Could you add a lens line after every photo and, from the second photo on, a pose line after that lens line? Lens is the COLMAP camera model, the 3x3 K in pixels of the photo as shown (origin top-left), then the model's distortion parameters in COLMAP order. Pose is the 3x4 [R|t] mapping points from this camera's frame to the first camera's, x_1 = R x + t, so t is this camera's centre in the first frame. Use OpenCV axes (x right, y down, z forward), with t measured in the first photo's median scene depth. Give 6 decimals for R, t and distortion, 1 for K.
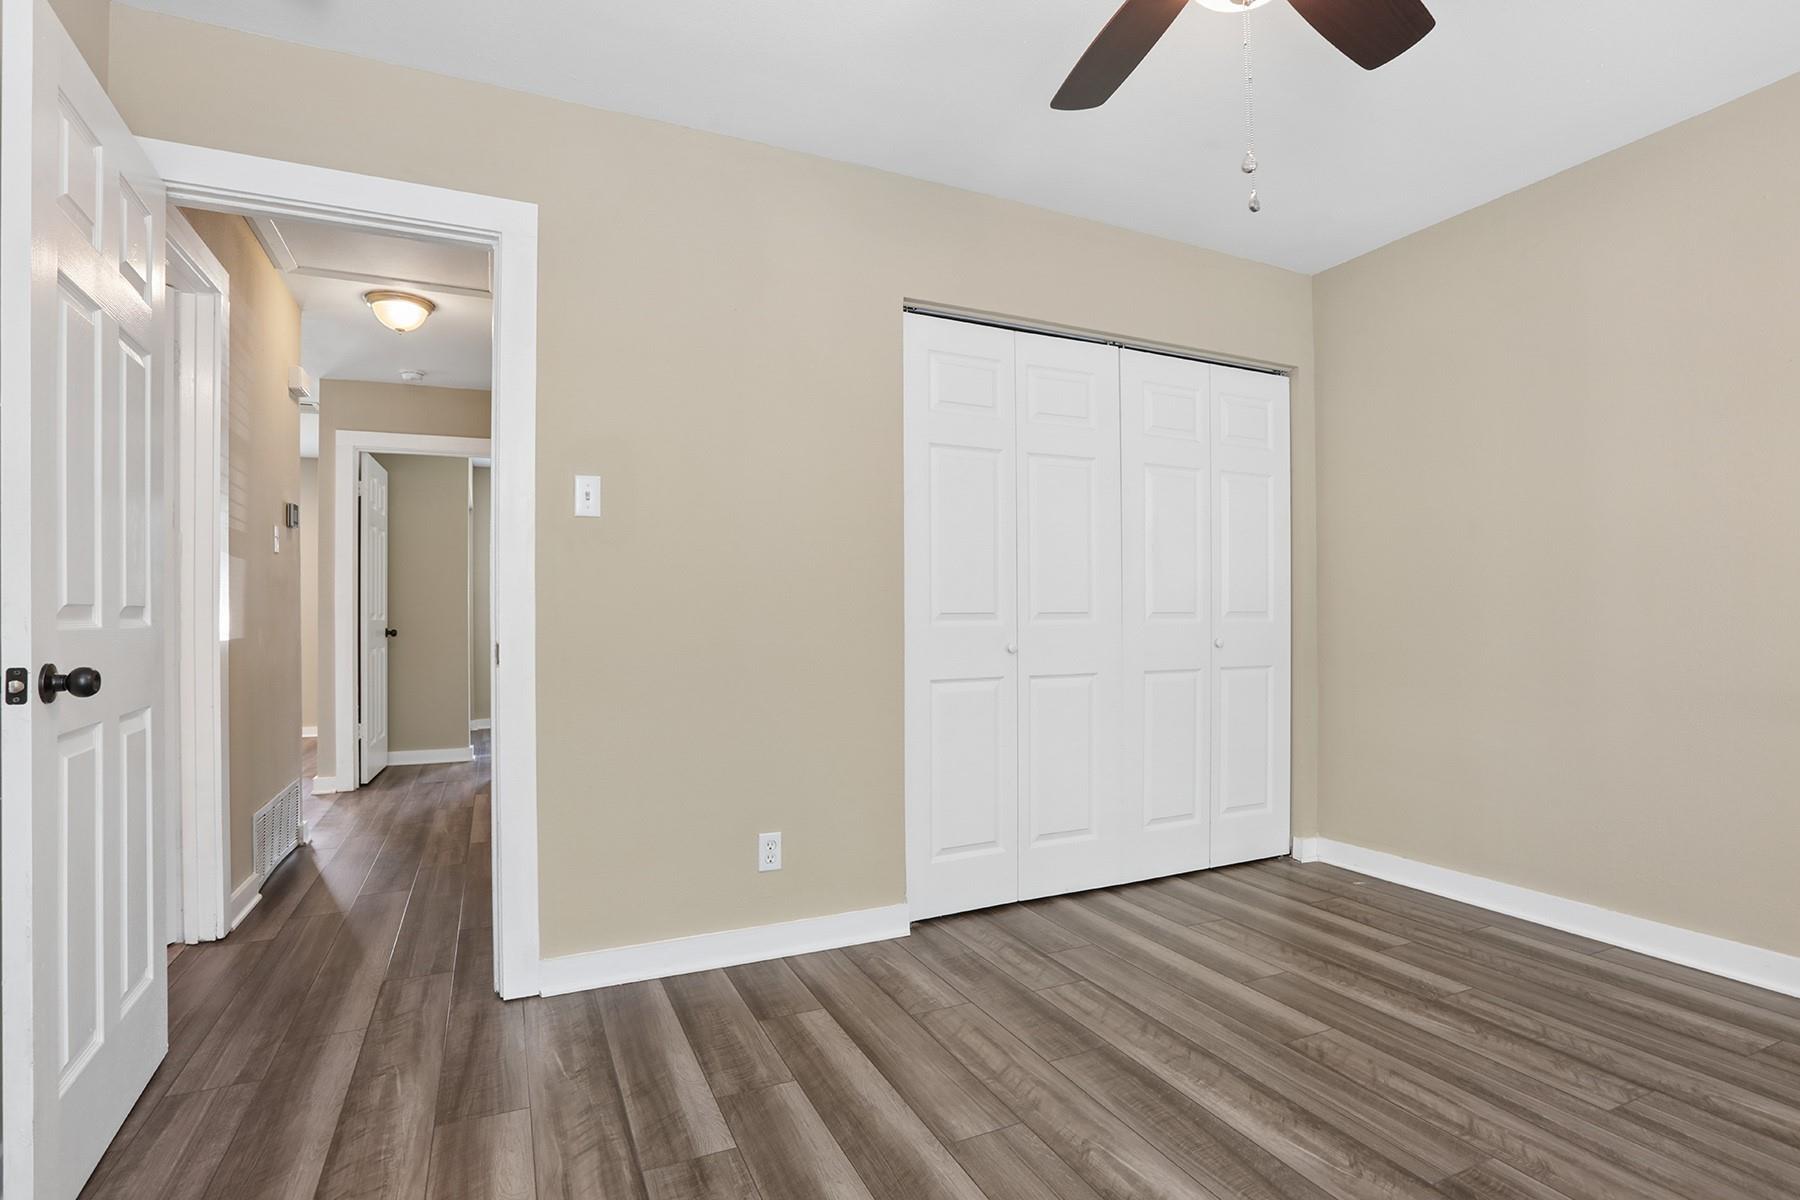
lens RADIAL K [[874.7, 0, 894.3], [0, 874.7, 609.5], [0, 0, 1]] dist [-0.003926, -0.000123]
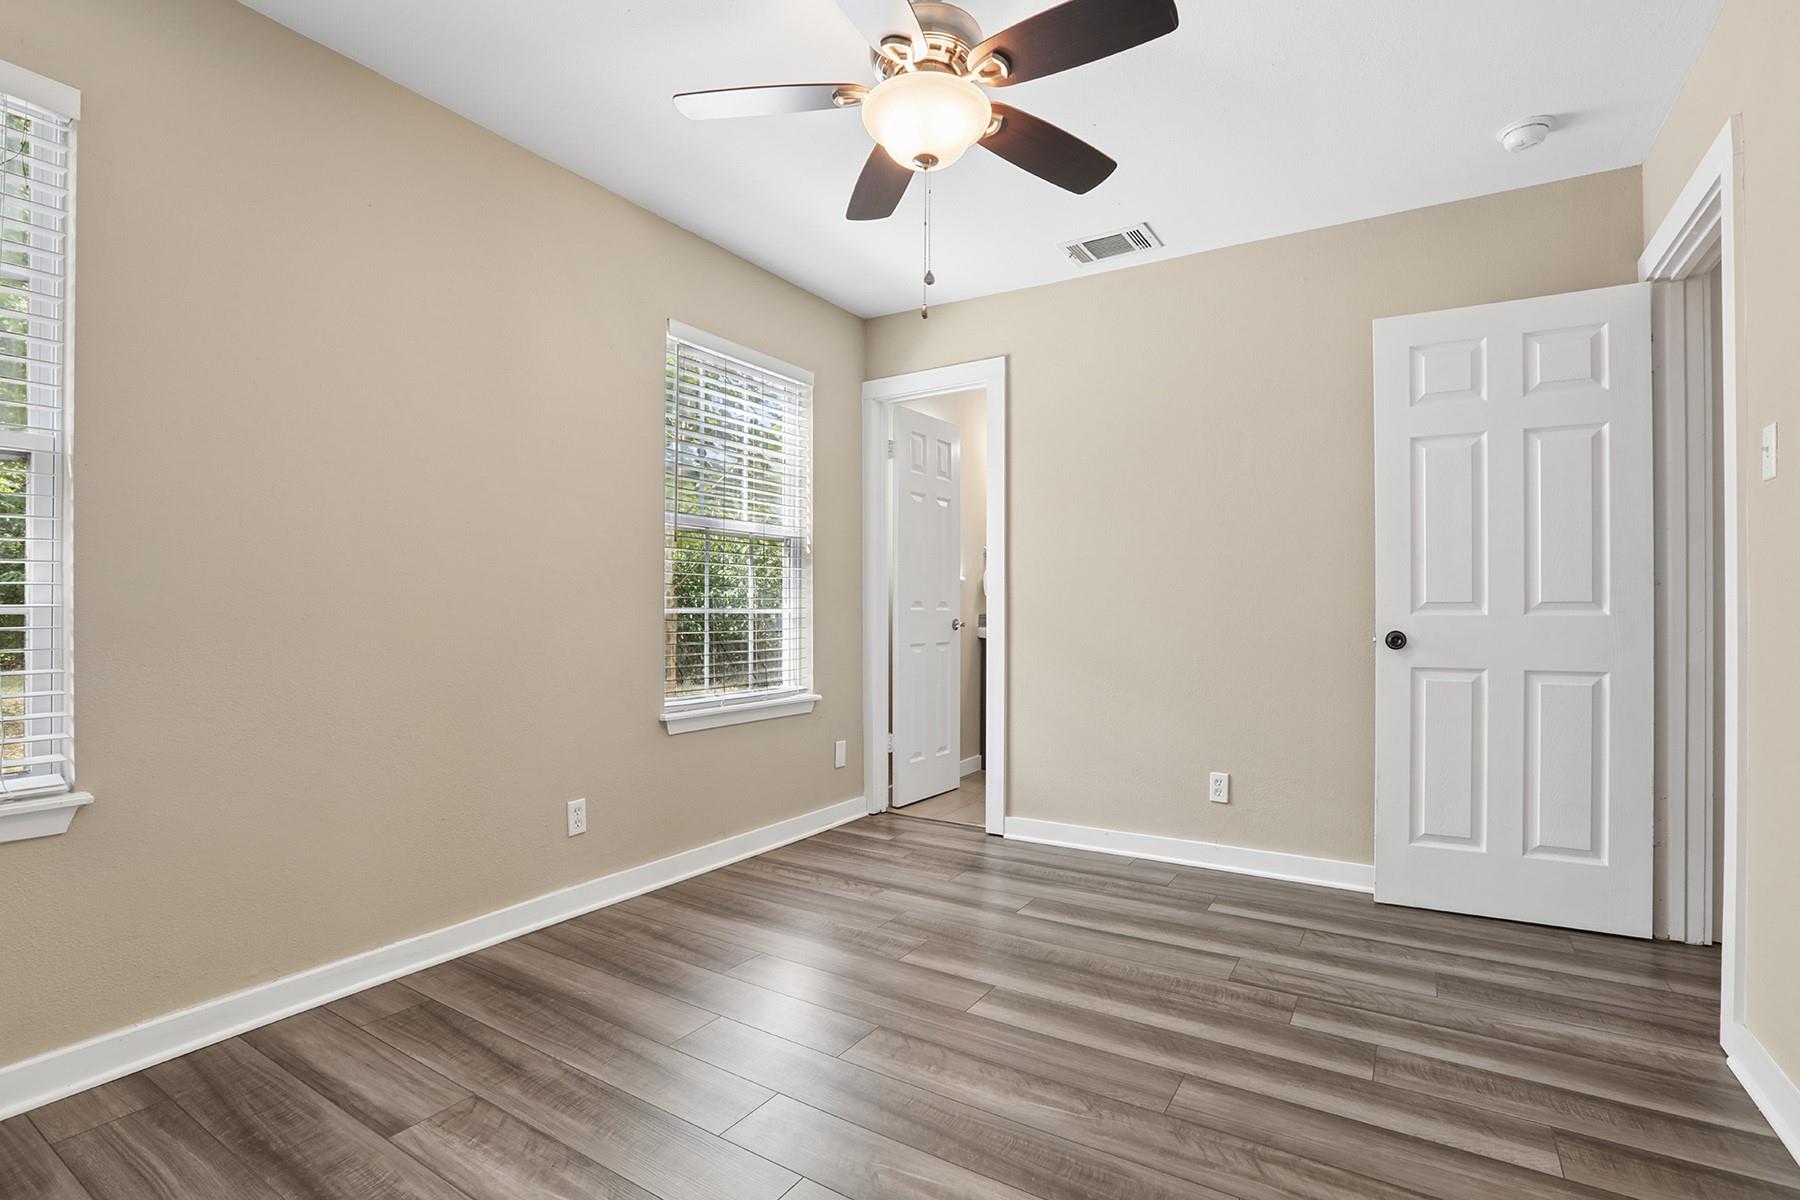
lens RADIAL K [[821.6, 0, 896.2], [0, 821.6, 608.5], [0, 0, 1]] dist [0.000709, 0.000024]
pose [[-0.834821, -0.003330, -0.550512, 0.891654], [0.004046, 0.999918, -0.012184, 0.022556], [0.550507, -0.012399, -0.834738, 1.575245]]
